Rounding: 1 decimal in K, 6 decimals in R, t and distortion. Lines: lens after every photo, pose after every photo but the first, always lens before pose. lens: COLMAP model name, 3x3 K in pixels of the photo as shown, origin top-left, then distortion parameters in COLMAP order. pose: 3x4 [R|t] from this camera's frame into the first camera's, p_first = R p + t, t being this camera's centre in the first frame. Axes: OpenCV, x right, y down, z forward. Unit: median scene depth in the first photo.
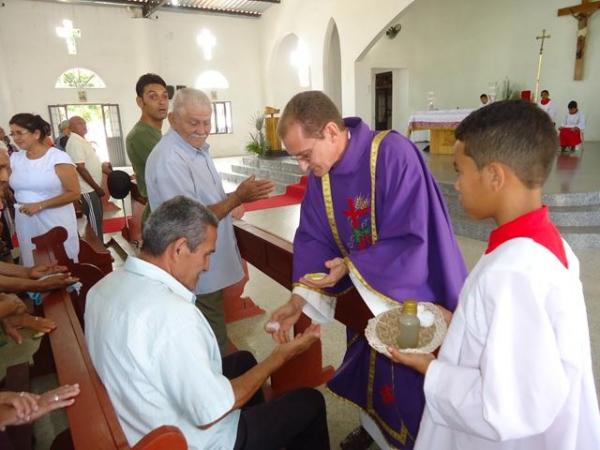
lens RADIAL K [[427.0, 0, 300.0], [0, 427.0, 225.0], [0, 0, 1]] dist [-0.012101, -0.000220]
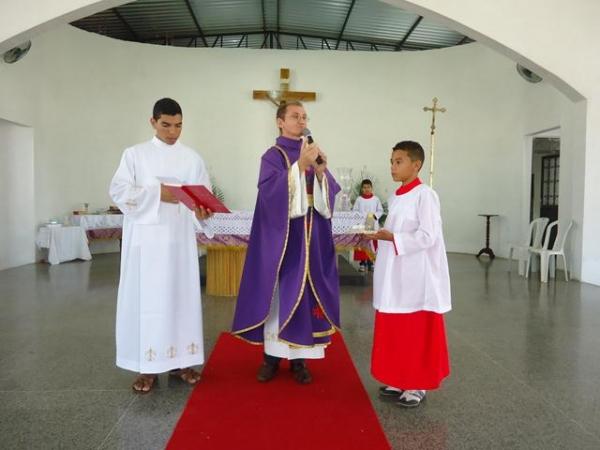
lens RADIAL K [[448.9, 0, 300.0], [0, 448.9, 225.0], [0, 0, 1]] dist [0.005855, 0.002665]
pose [[0.511308, 0.004239, 0.859387, -0.089581], [0.183113, 0.976487, -0.113763, -0.171042], [-0.839663, 0.215533, 0.498510, 0.645698]]
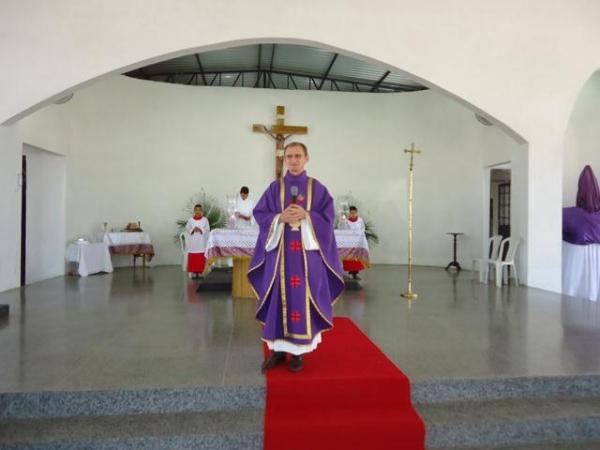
lens RADIAL K [[445.7, 0, 300.0], [0, 445.7, 225.0], [0, 0, 1]] dist [-0.000317, -0.000350]
pose [[0.460112, 0.040815, 0.886922, -0.225982], [0.189697, 0.971357, -0.143110, -0.161764], [-0.867359, 0.234093, 0.439191, 0.624372]]
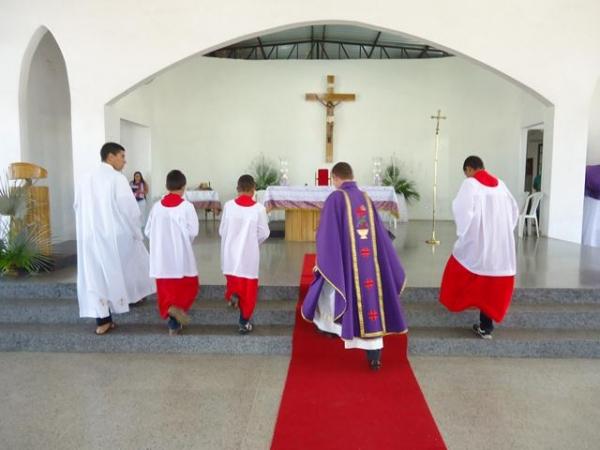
lens RADIAL K [[438.5, 0, 300.0], [0, 438.5, 225.0], [0, 0, 1]] dist [-0.002664, -0.000762]
pose [[0.576470, -0.031457, 0.816512, -0.318641], [0.172686, 0.981379, -0.084111, -0.129056], [-0.798662, 0.189488, 0.571168, 0.541934]]
